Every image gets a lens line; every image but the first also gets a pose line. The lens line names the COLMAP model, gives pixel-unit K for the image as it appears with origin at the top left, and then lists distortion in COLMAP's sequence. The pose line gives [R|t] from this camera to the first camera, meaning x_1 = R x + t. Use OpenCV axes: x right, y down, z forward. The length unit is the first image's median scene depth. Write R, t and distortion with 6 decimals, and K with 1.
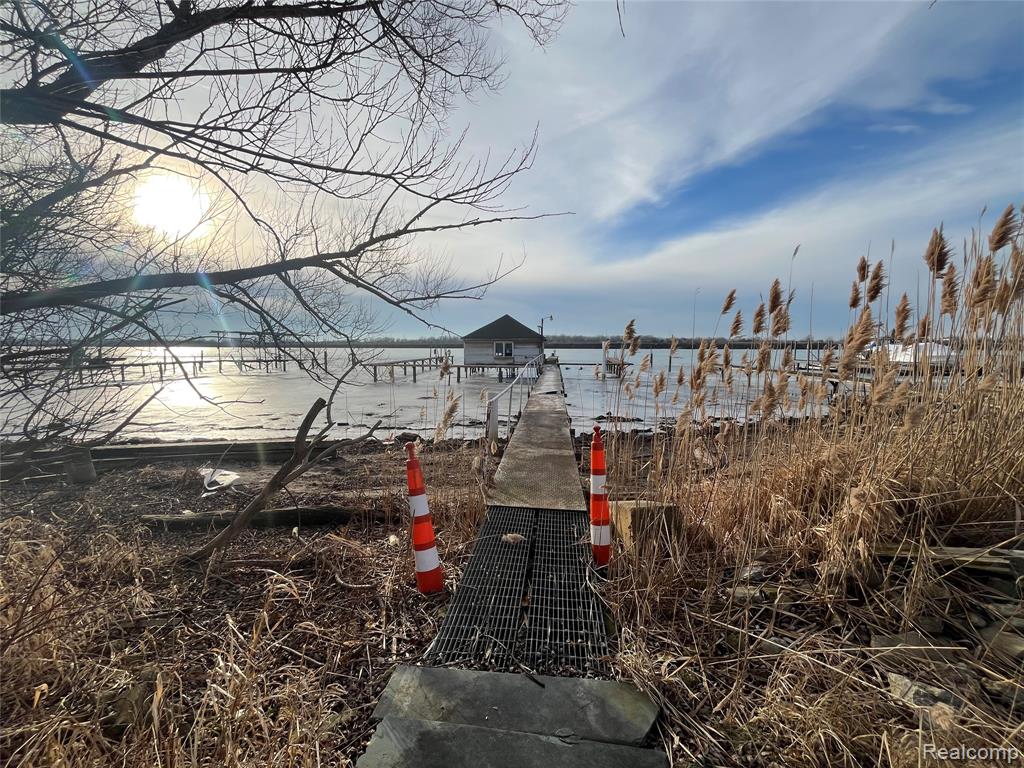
lens RADIAL K [[416.7, 0, 515.8], [0, 416.7, 377.6], [0, 0, 1]] dist [0.000173, -0.000027]
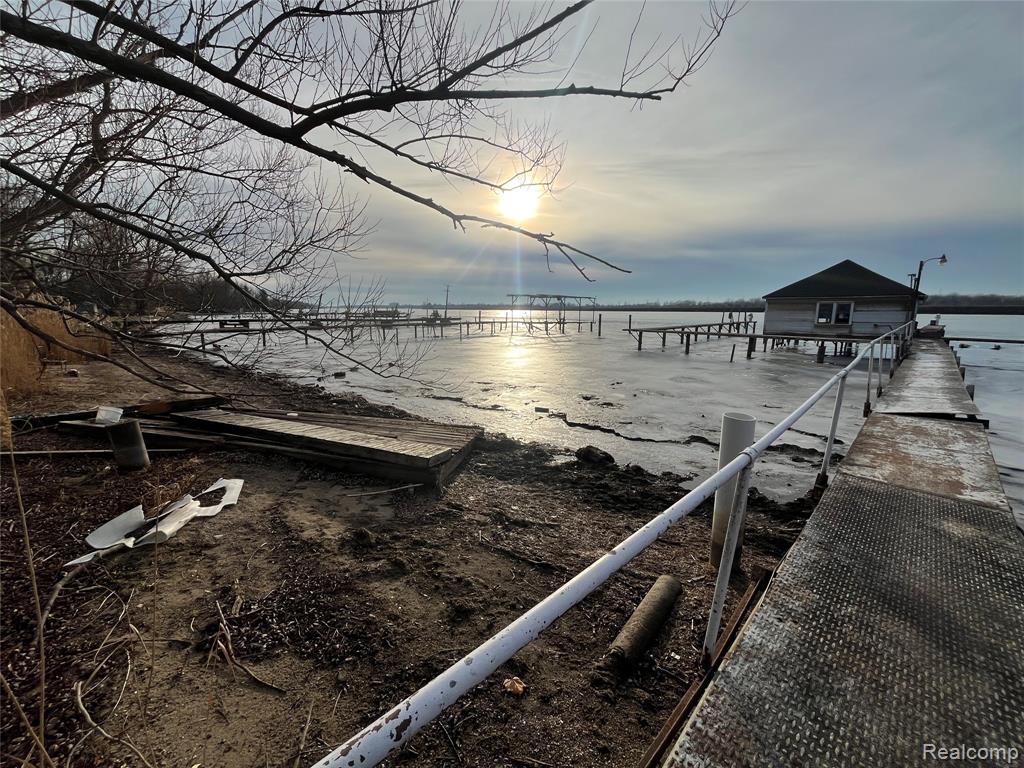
lens RADIAL K [[414.6, 0, 512.9], [0, 414.6, 381.6], [0, 0, 1]] dist [-0.003035, -0.000179]
pose [[0.767910, 0.112193, -0.630656, 0.004166], [-0.051020, 0.992127, 0.114374, -0.005641], [0.638522, -0.055653, 0.767588, 0.104038]]
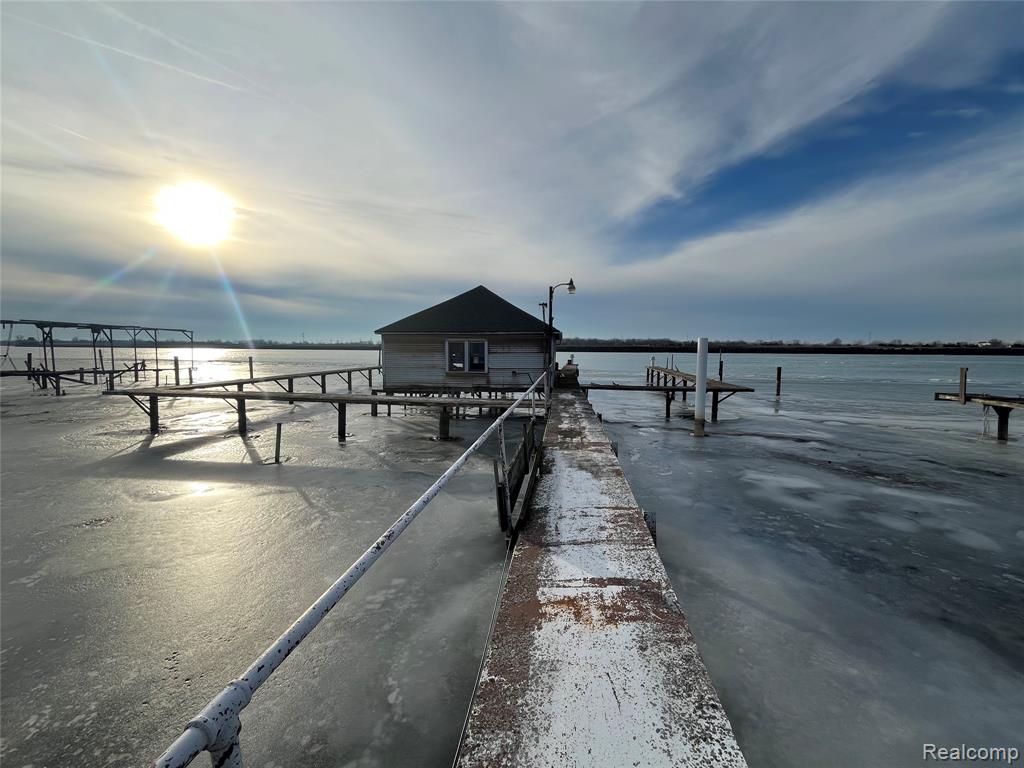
lens RADIAL K [[414.6, 0, 512.9], [0, 414.6, 381.6], [0, 0, 1]] dist [-0.003035, -0.000179]
pose [[0.999072, 0.009849, -0.041928, 0.026805], [-0.009698, 0.999946, 0.003806, -0.026708], [0.041963, -0.003396, 0.999113, 0.350093]]
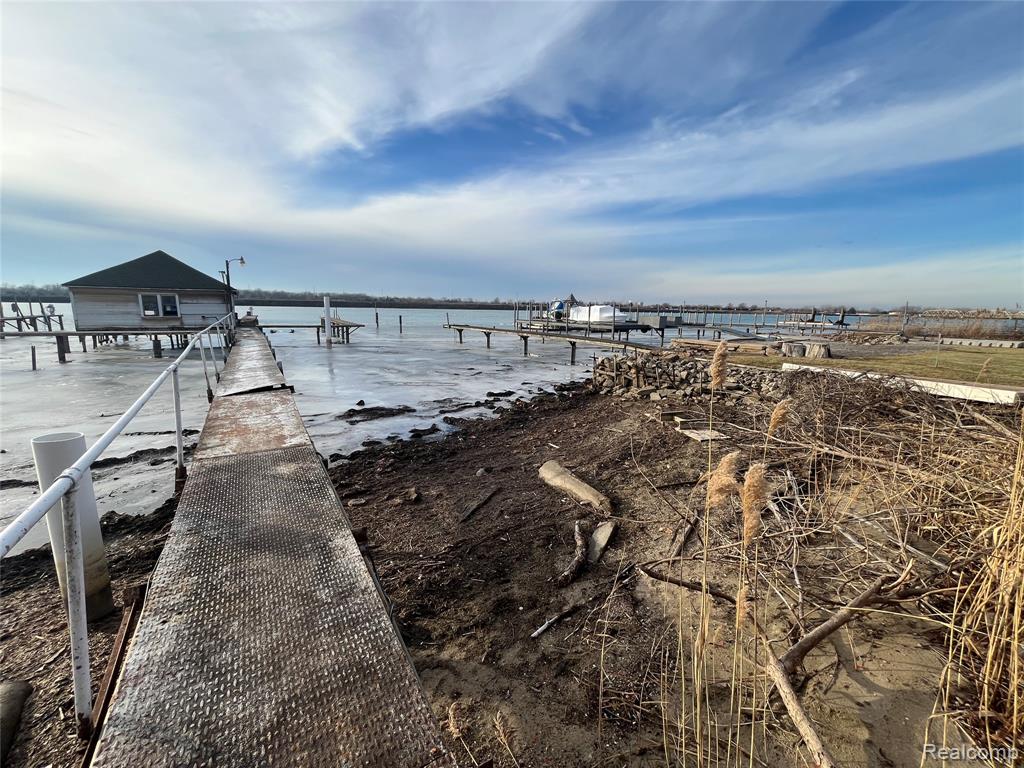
lens RADIAL K [[414.6, 0, 512.9], [0, 414.6, 381.6], [0, 0, 1]] dist [-0.003035, -0.000179]
pose [[0.794088, -0.093202, 0.600615, 0.006144], [0.028492, 0.992795, 0.116390, -0.006072], [-0.607135, -0.075311, 0.791022, 0.100272]]
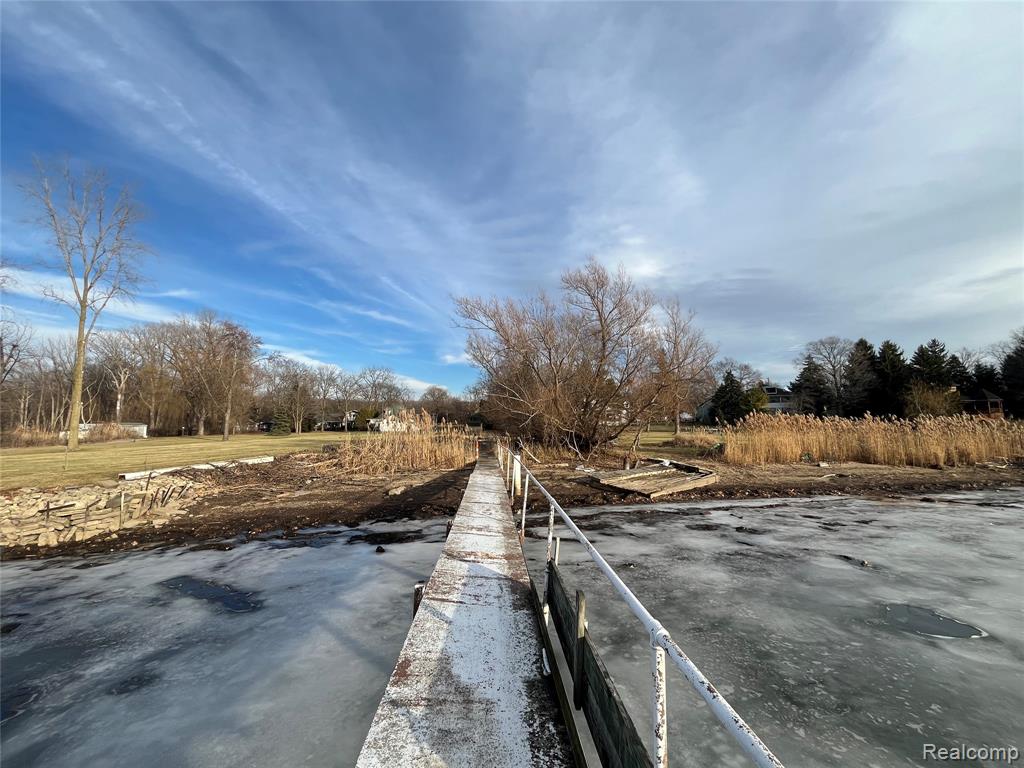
lens RADIAL K [[414.6, 0, 512.9], [0, 414.6, 381.6], [0, 0, 1]] dist [-0.003035, -0.000179]
pose [[-0.989497, -0.009048, -0.144269, 0.054773], [-0.004405, 0.999463, -0.032475, -0.053304], [0.144485, -0.031498, -0.989006, 0.641293]]
